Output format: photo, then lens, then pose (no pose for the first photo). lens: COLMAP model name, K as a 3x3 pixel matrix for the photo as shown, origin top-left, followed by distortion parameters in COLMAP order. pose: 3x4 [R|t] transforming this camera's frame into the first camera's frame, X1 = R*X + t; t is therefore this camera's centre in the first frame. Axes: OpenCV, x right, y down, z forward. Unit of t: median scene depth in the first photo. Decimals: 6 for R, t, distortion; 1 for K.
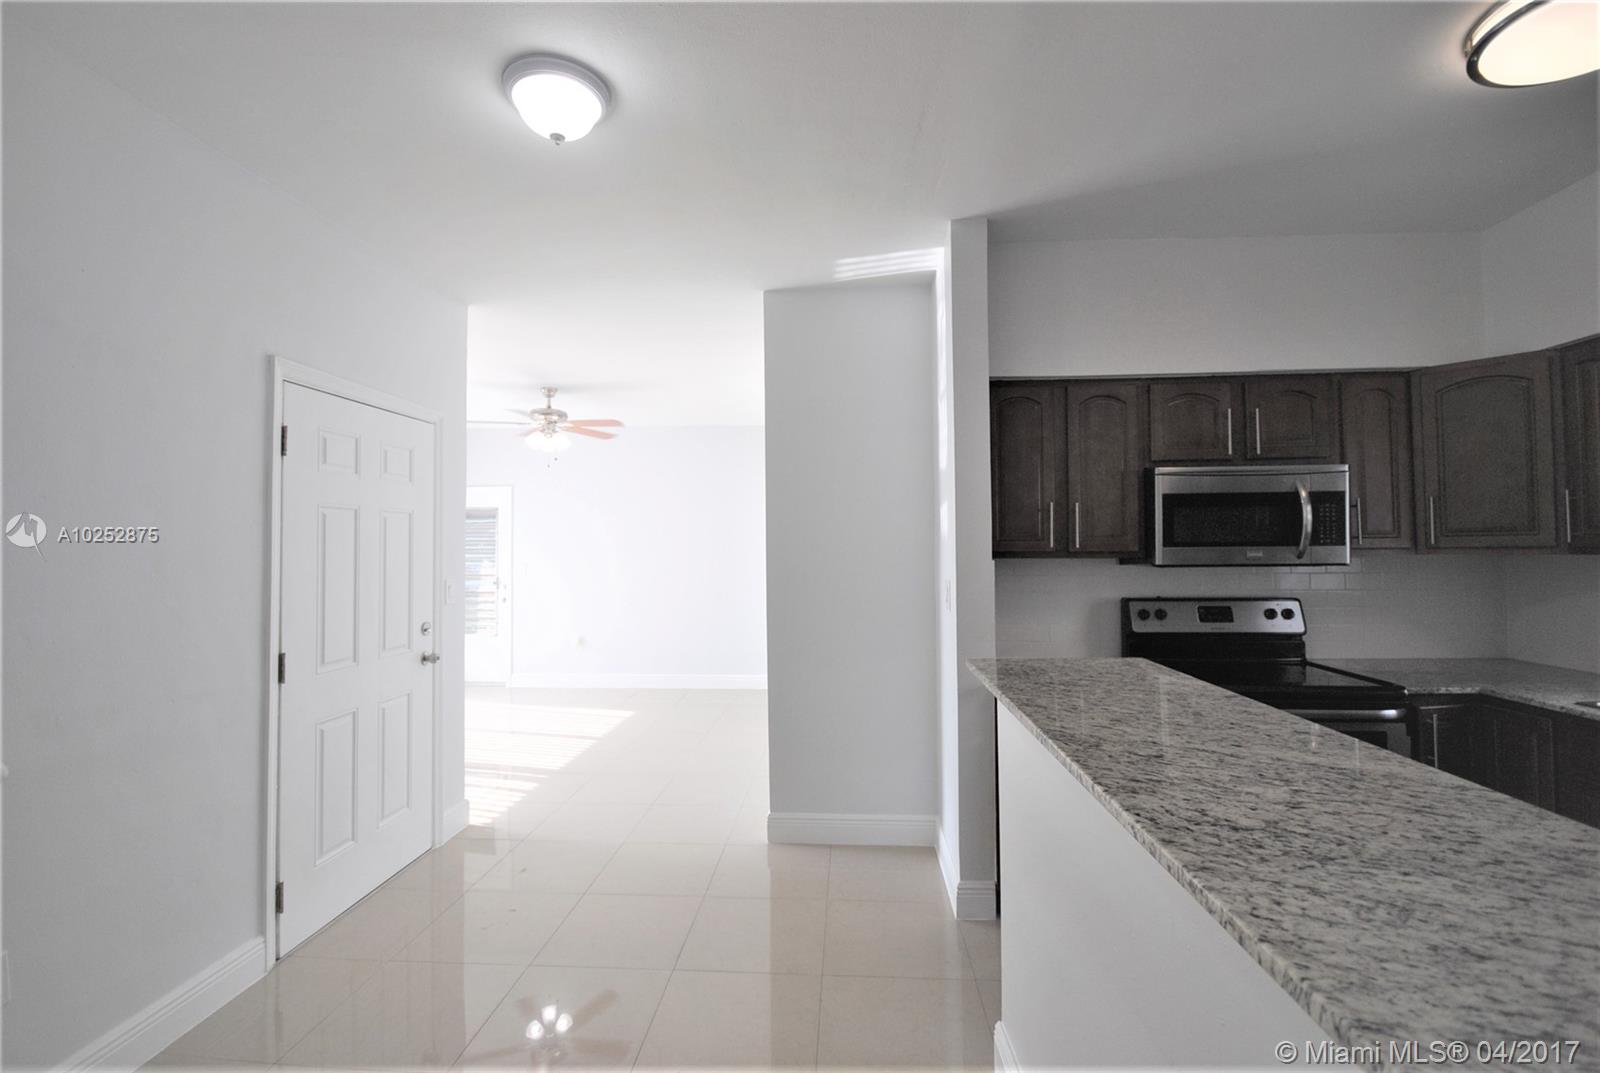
lens RADIAL K [[724.5, 0, 800.0], [0, 724.5, 536.5], [0, 0, 1]] dist [-0.001200, -0.000081]
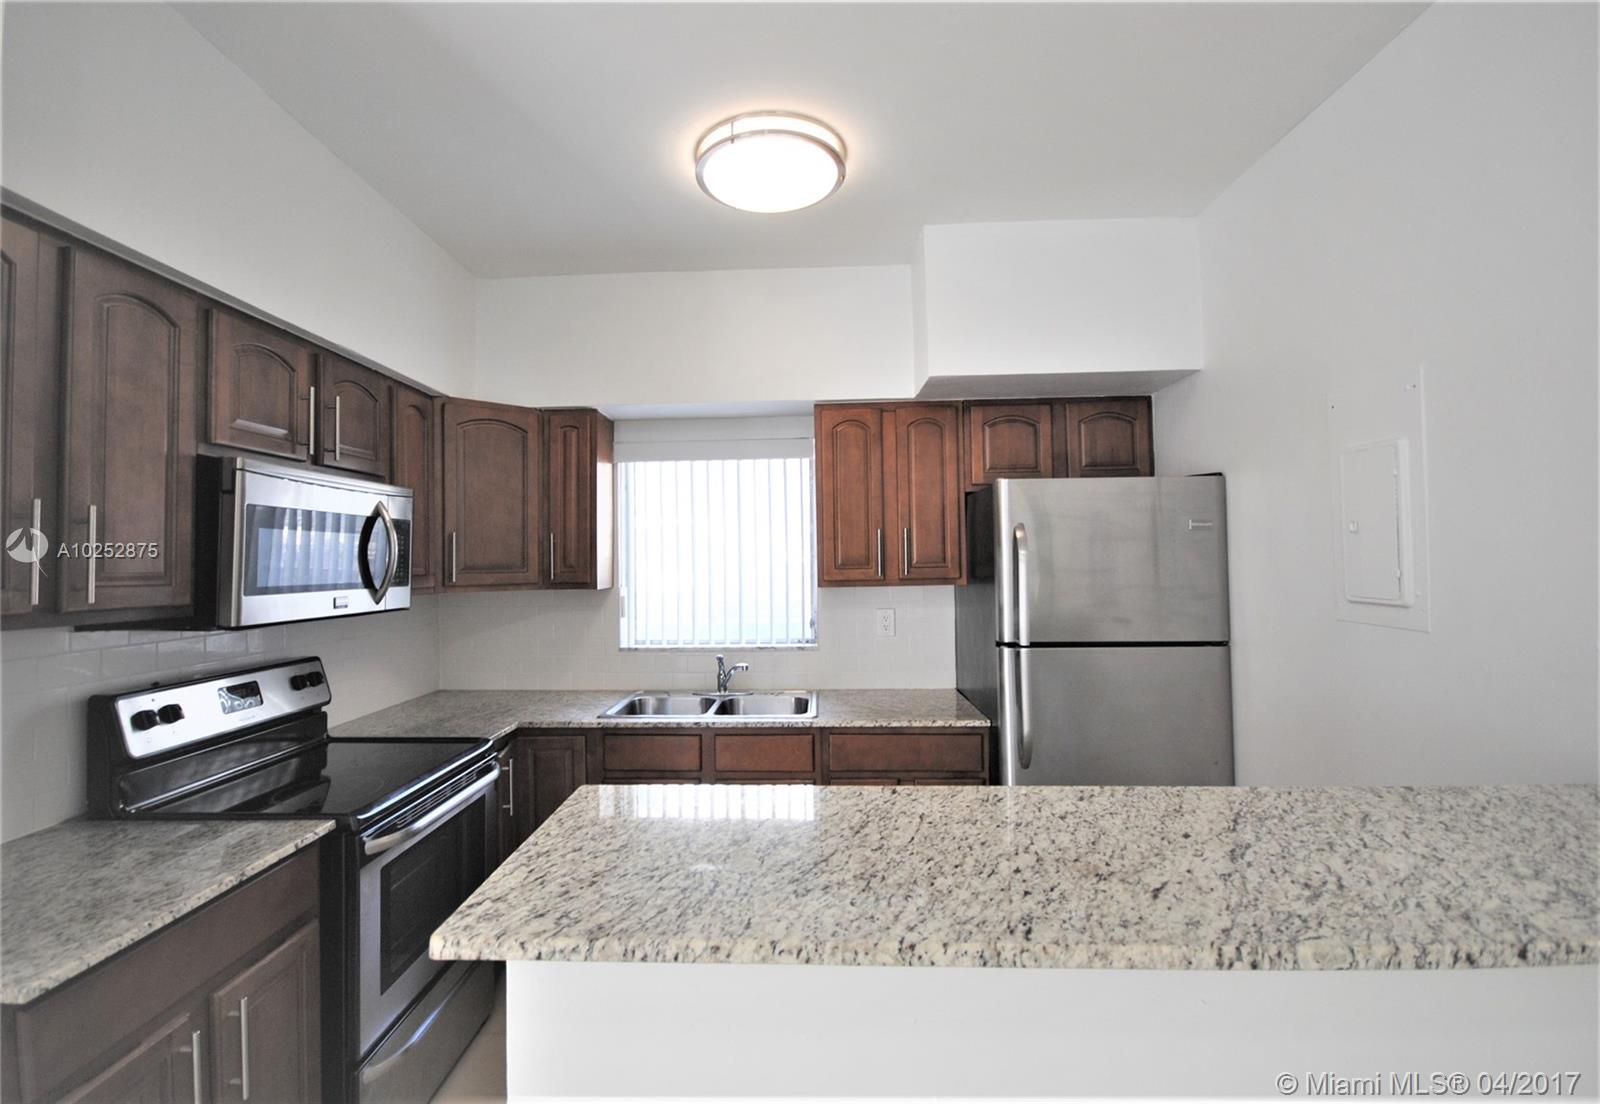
lens RADIAL K [[719.0, 0, 800.0], [0, 719.0, 552.0], [0, 0, 1]] dist [-0.009956, -0.000085]
pose [[-0.047724, 0.022202, 0.998614, -0.100374], [-0.008130, 0.999711, -0.022615, -0.012232], [-0.998827, -0.009198, -0.047530, 0.637887]]
